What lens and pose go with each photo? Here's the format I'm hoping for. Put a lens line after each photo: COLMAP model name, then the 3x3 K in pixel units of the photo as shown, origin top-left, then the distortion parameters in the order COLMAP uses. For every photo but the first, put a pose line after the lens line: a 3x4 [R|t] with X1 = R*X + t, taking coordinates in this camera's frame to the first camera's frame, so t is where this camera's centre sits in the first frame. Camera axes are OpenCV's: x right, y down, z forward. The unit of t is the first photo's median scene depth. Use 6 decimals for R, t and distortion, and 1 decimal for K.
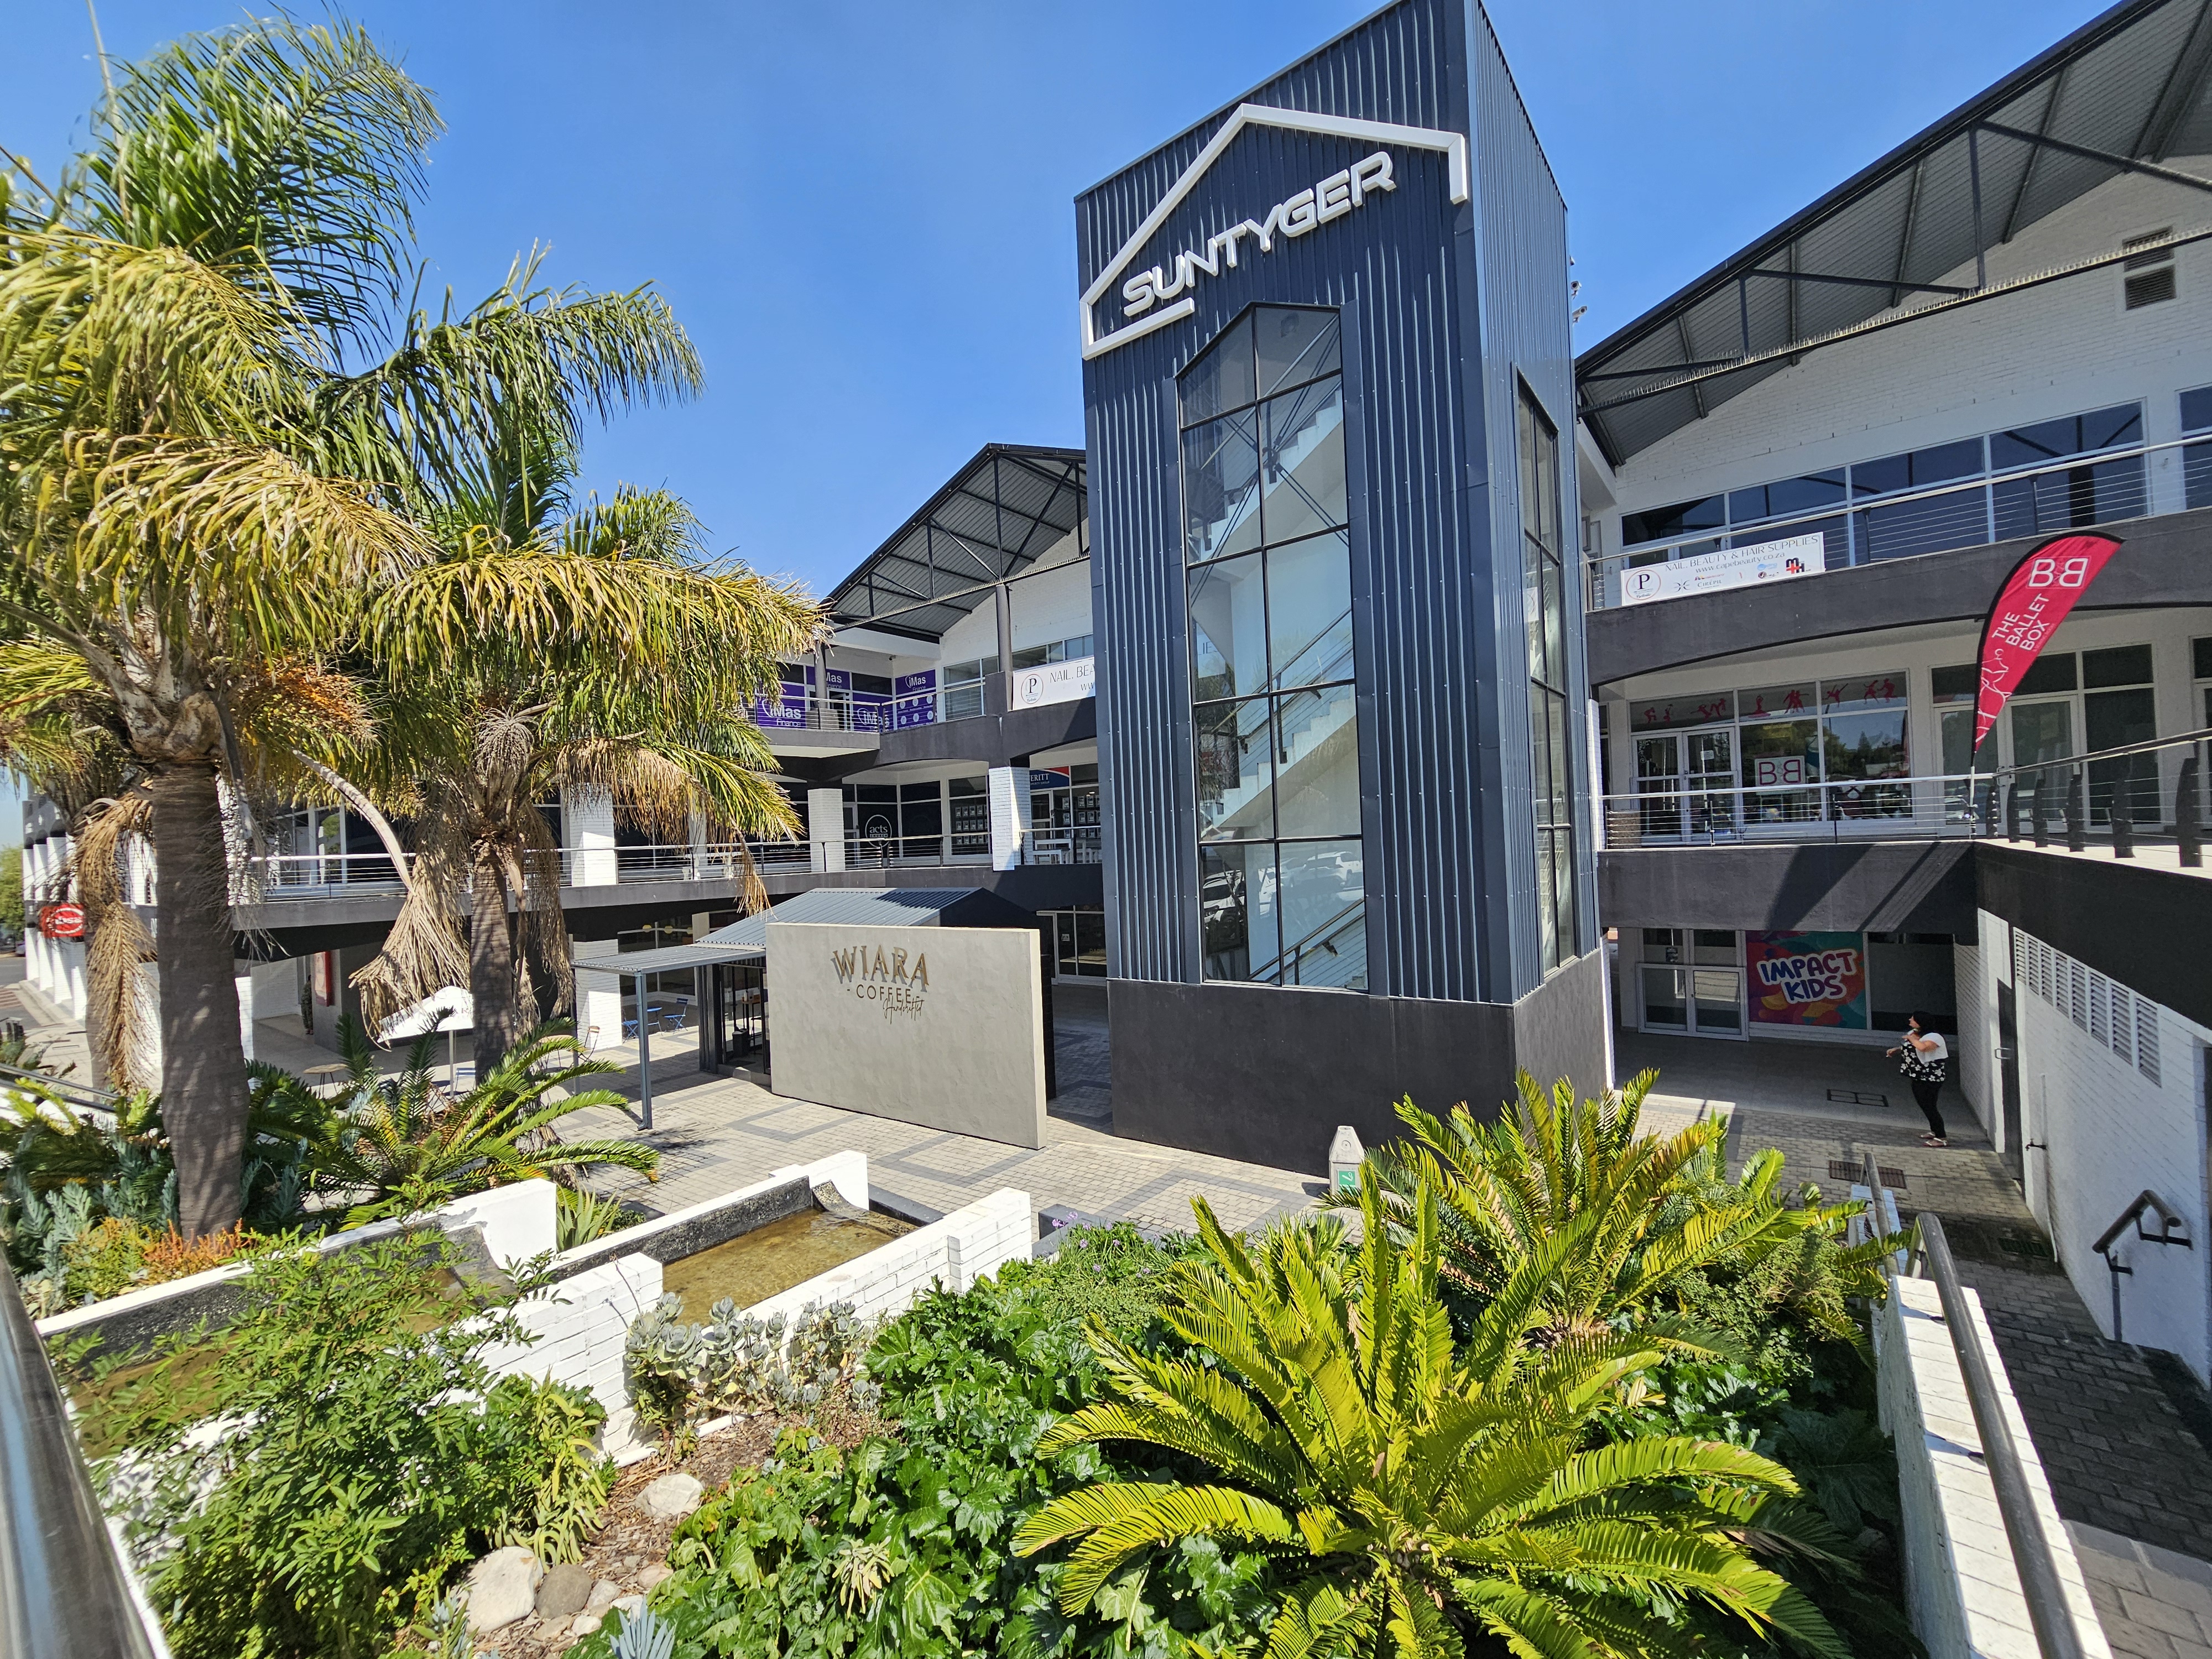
lens RADIAL K [[913.1, 0, 1106.0], [0, 913.1, 829.5], [0, 0, 1]] dist [-0.001531, 0.000001]
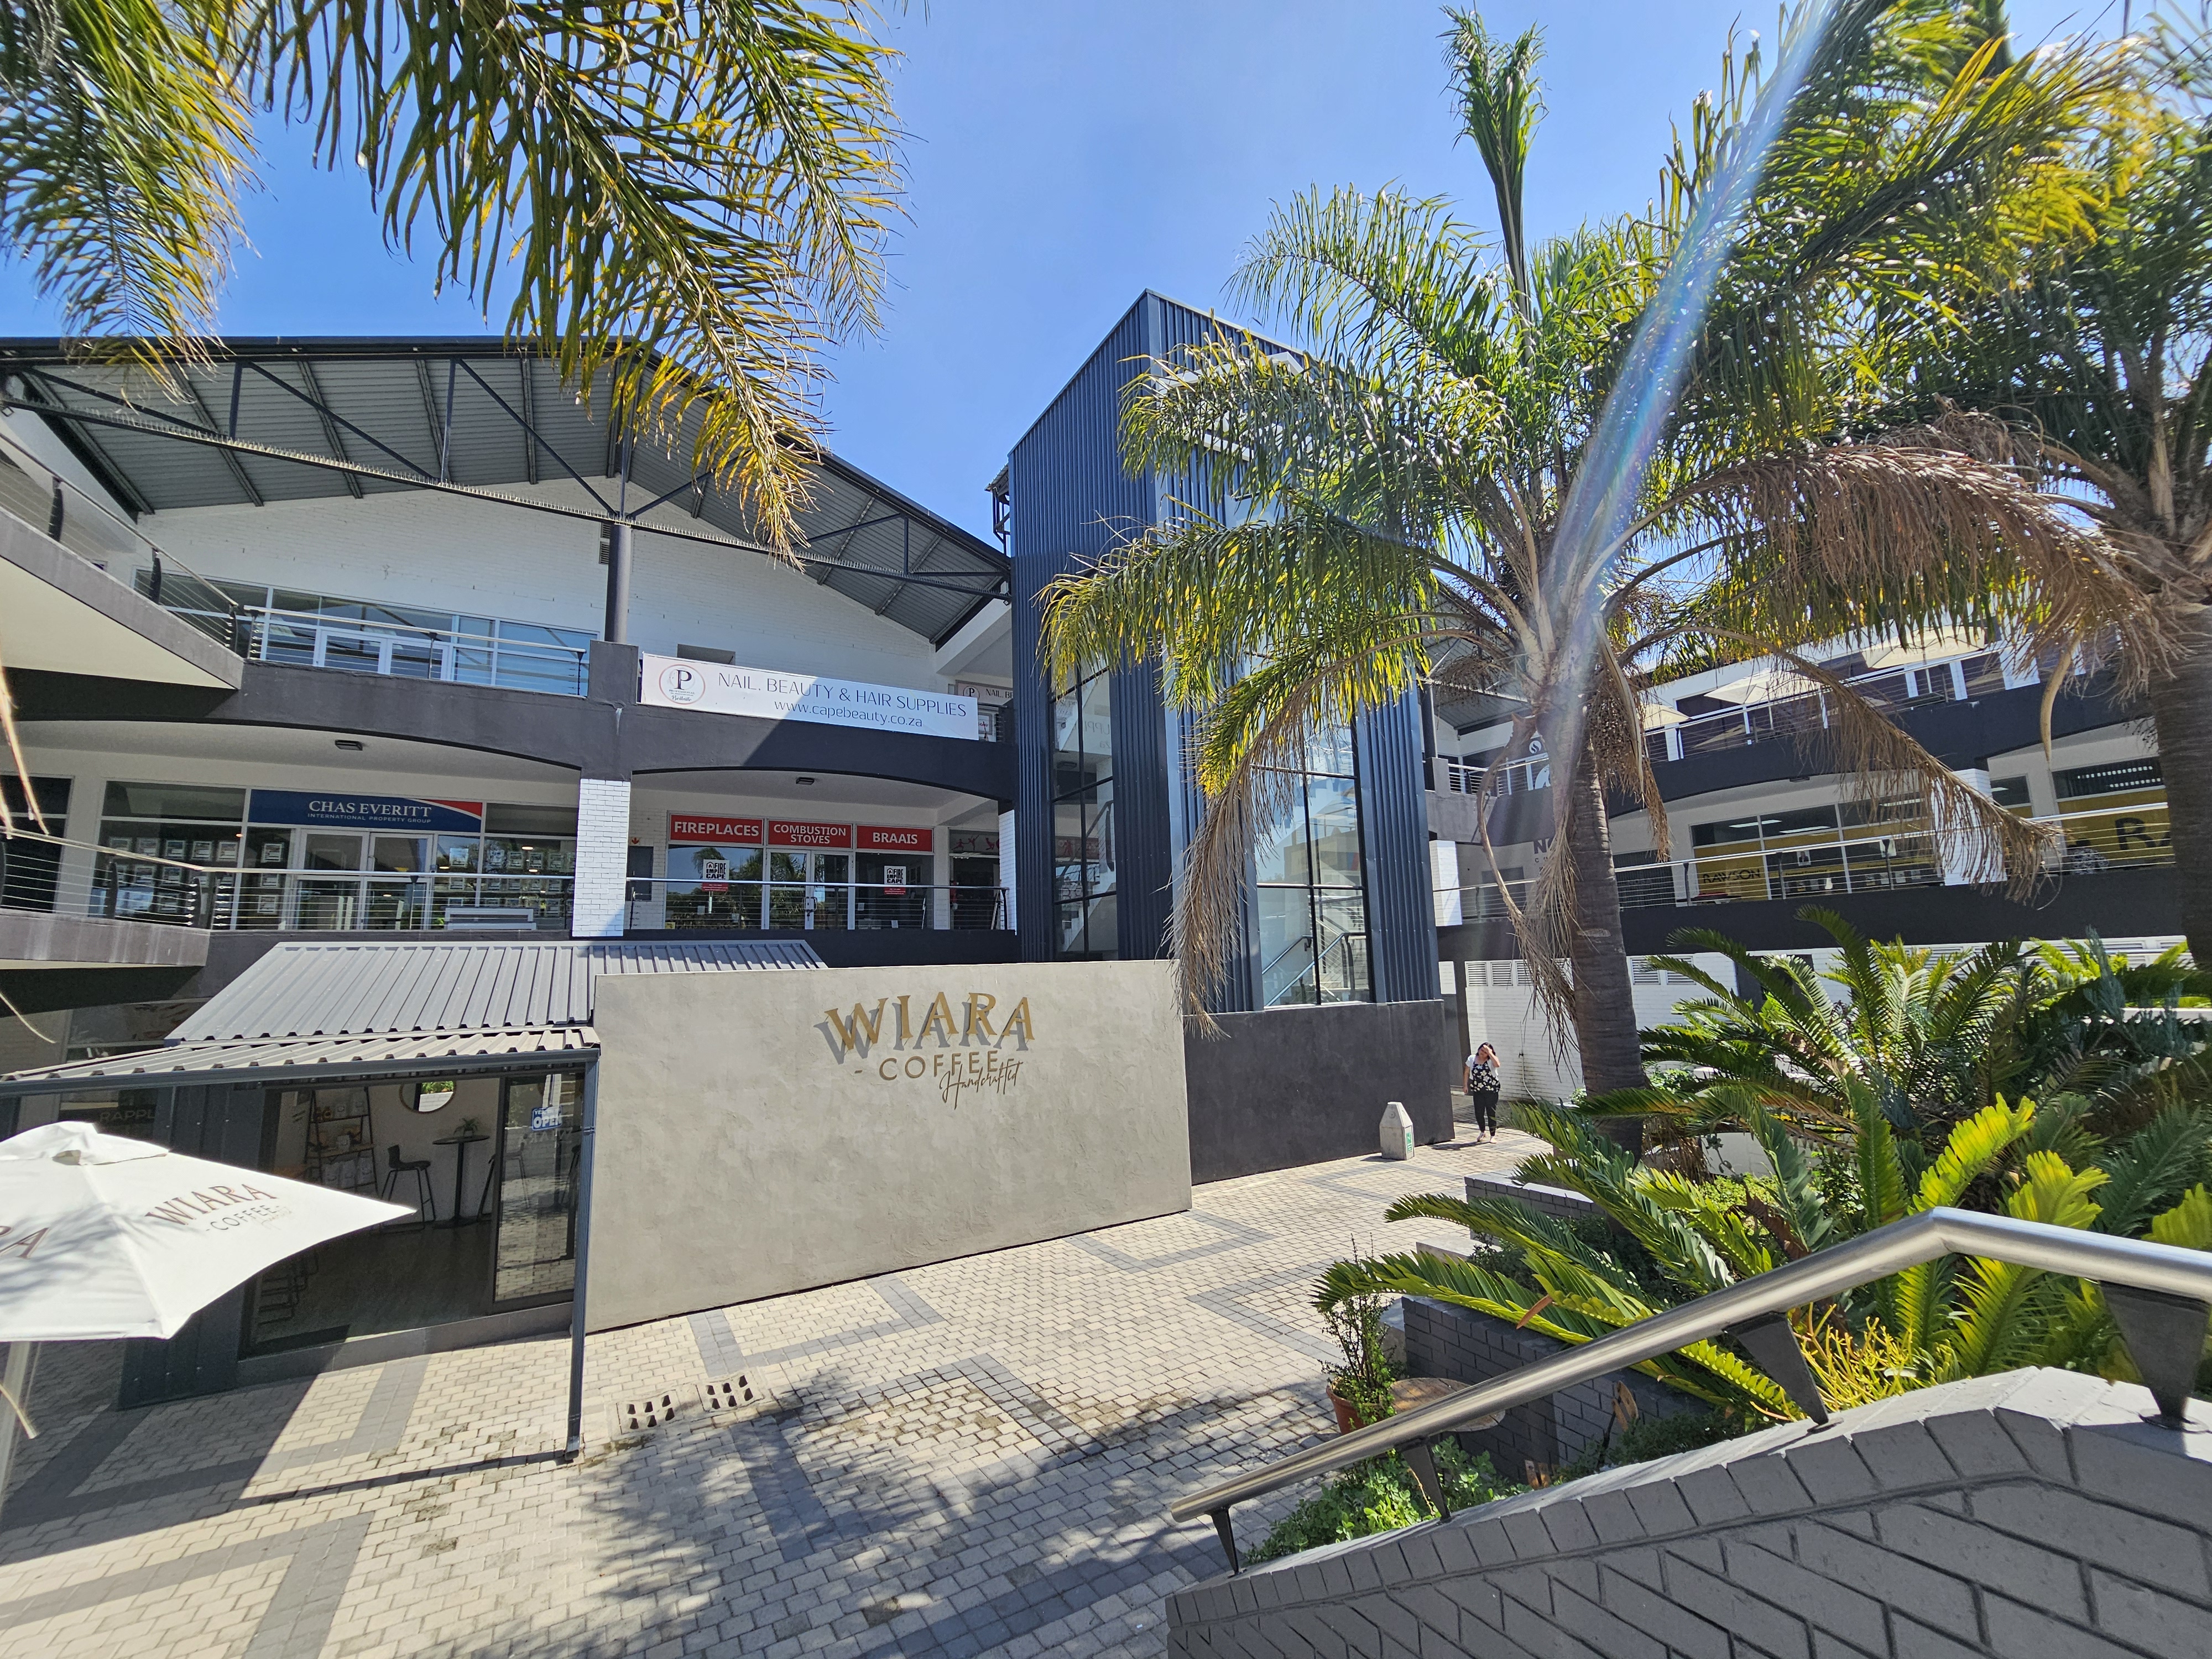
lens RADIAL K [[913.1, 0, 1106.0], [0, 913.1, 829.5], [0, 0, 1]] dist [-0.001531, 0.000001]
pose [[0.376905, 0.176325, 0.909314, -0.854480], [-0.000029, 0.981716, -0.190353, 0.138711], [-0.926252, 0.071718, 0.370018, 0.633034]]
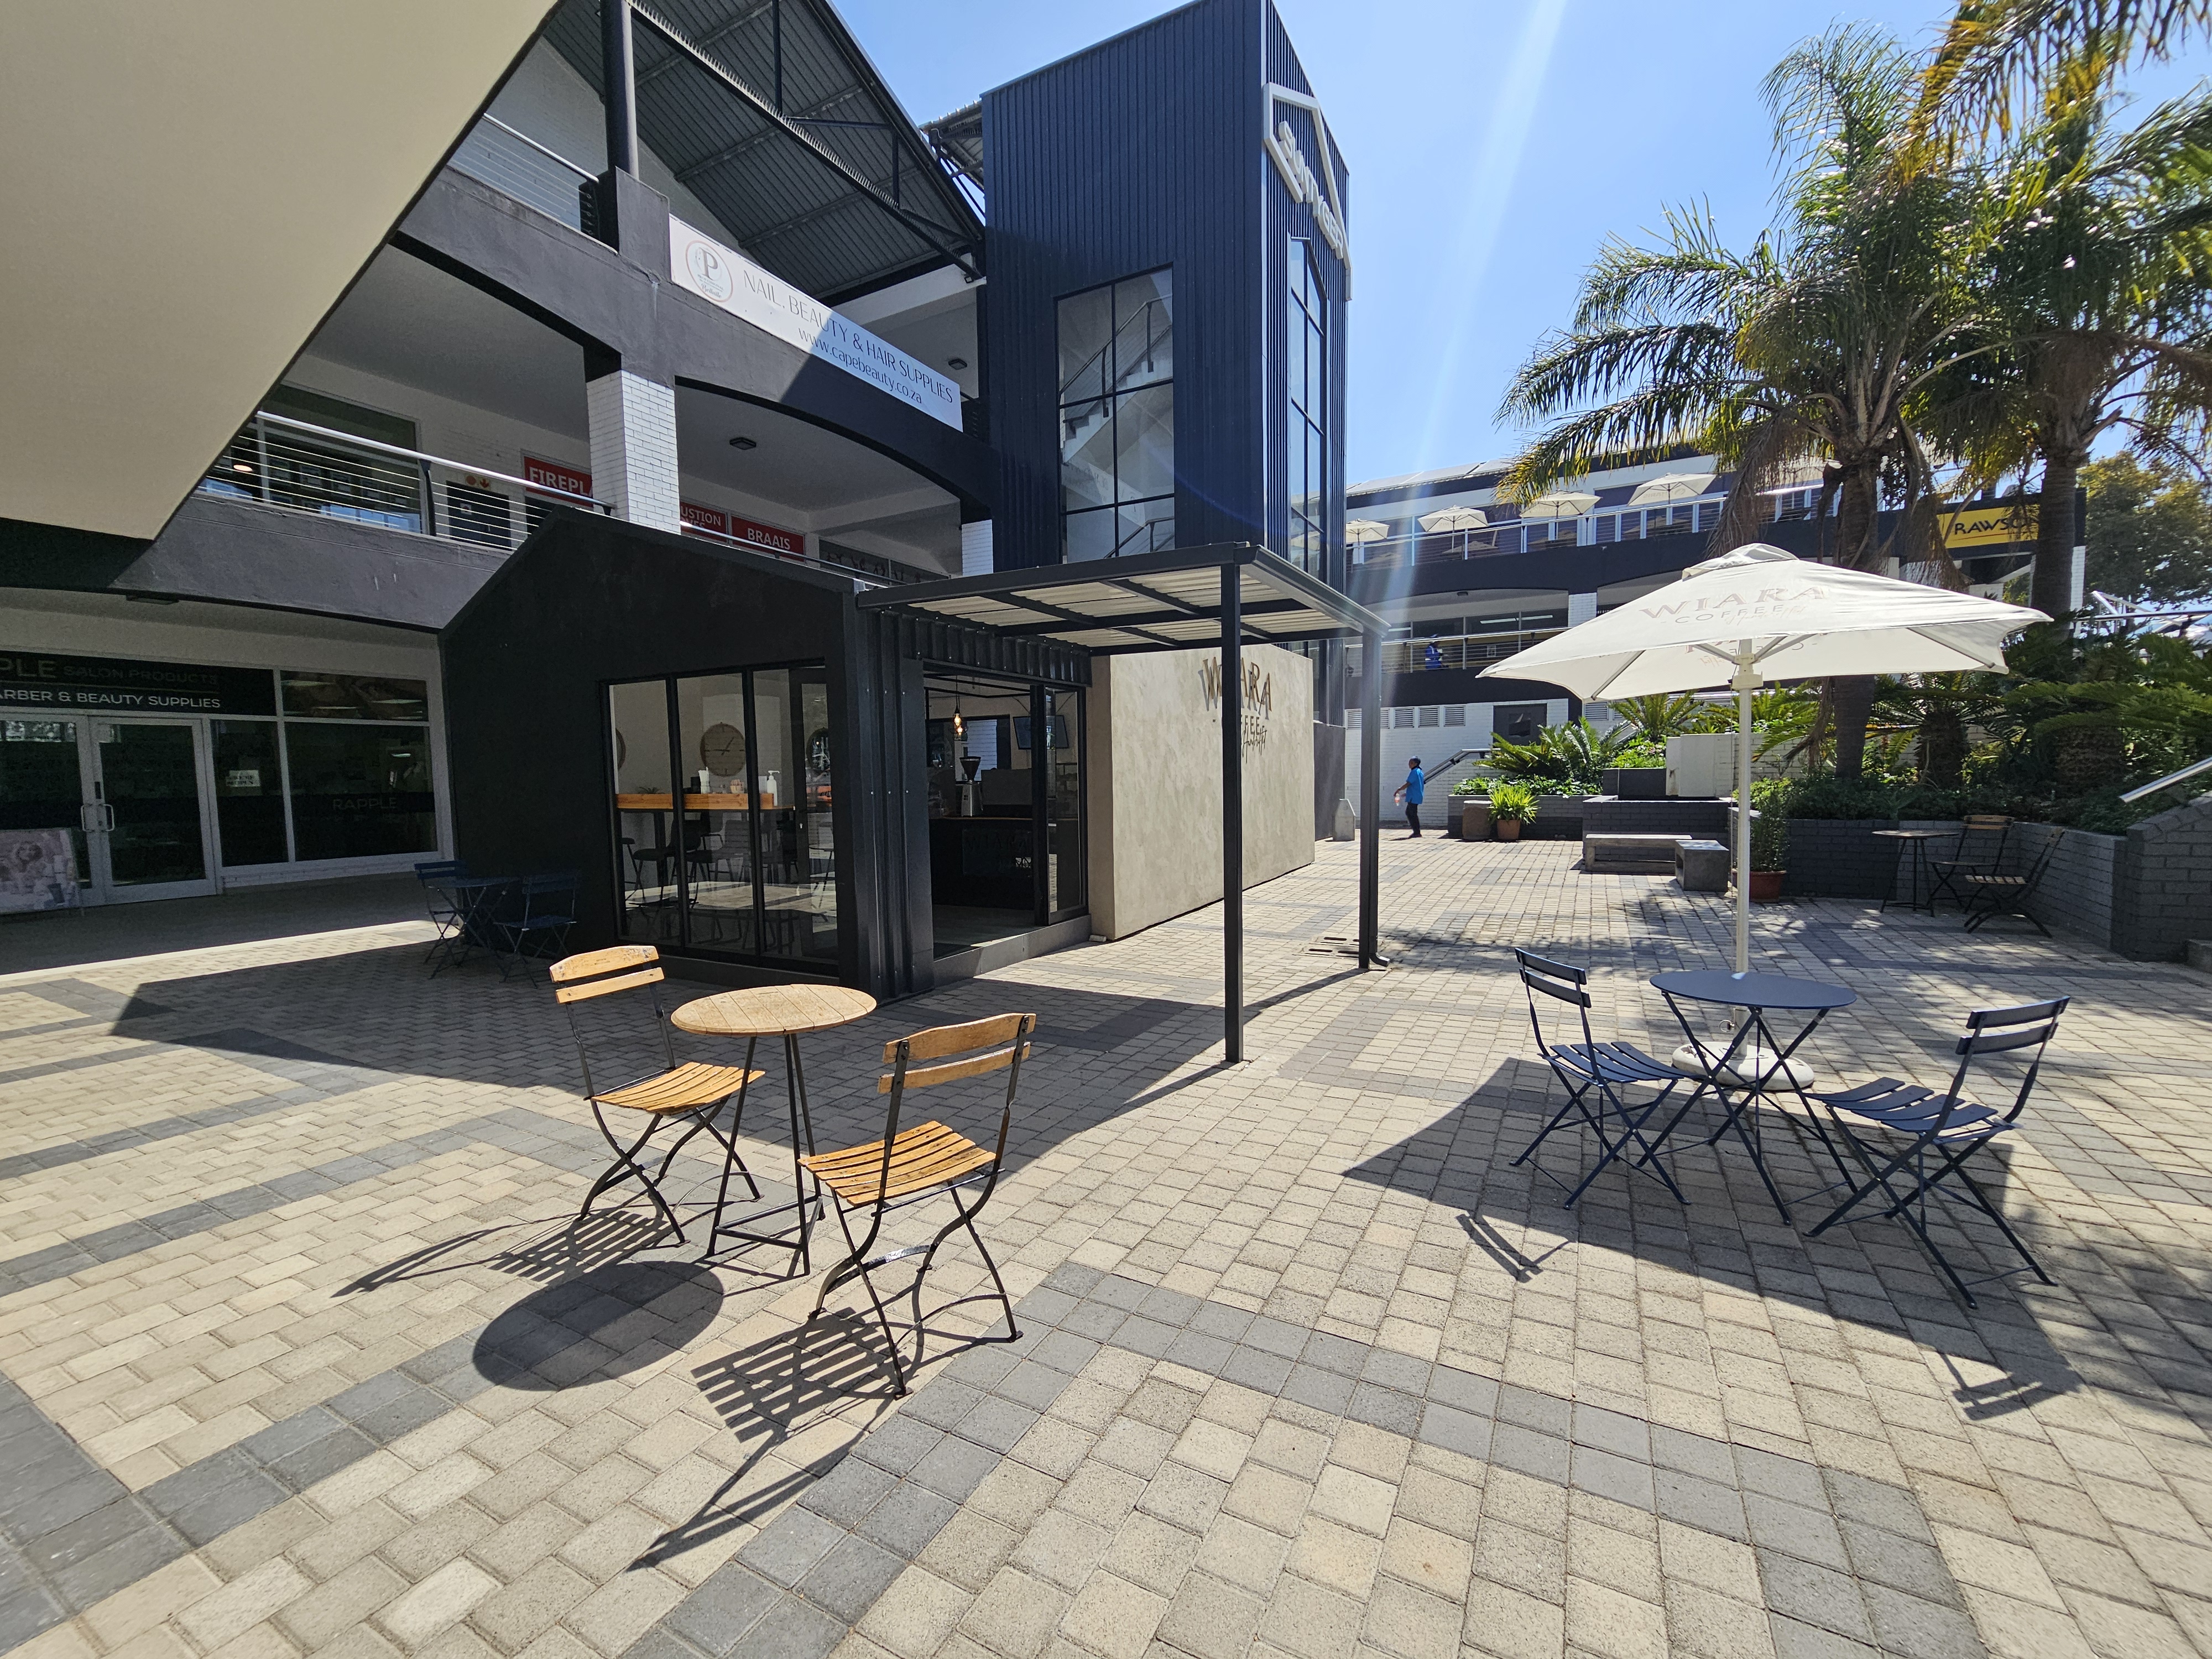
lens RADIAL K [[913.1, 0, 1106.0], [0, 913.1, 829.5], [0, 0, 1]] dist [-0.001531, 0.000001]
pose [[-0.158587, -0.015411, 0.987225, -0.970640], [0.010004, 0.999802, 0.017214, 0.257064], [-0.987294, 0.012606, -0.158401, 1.247979]]
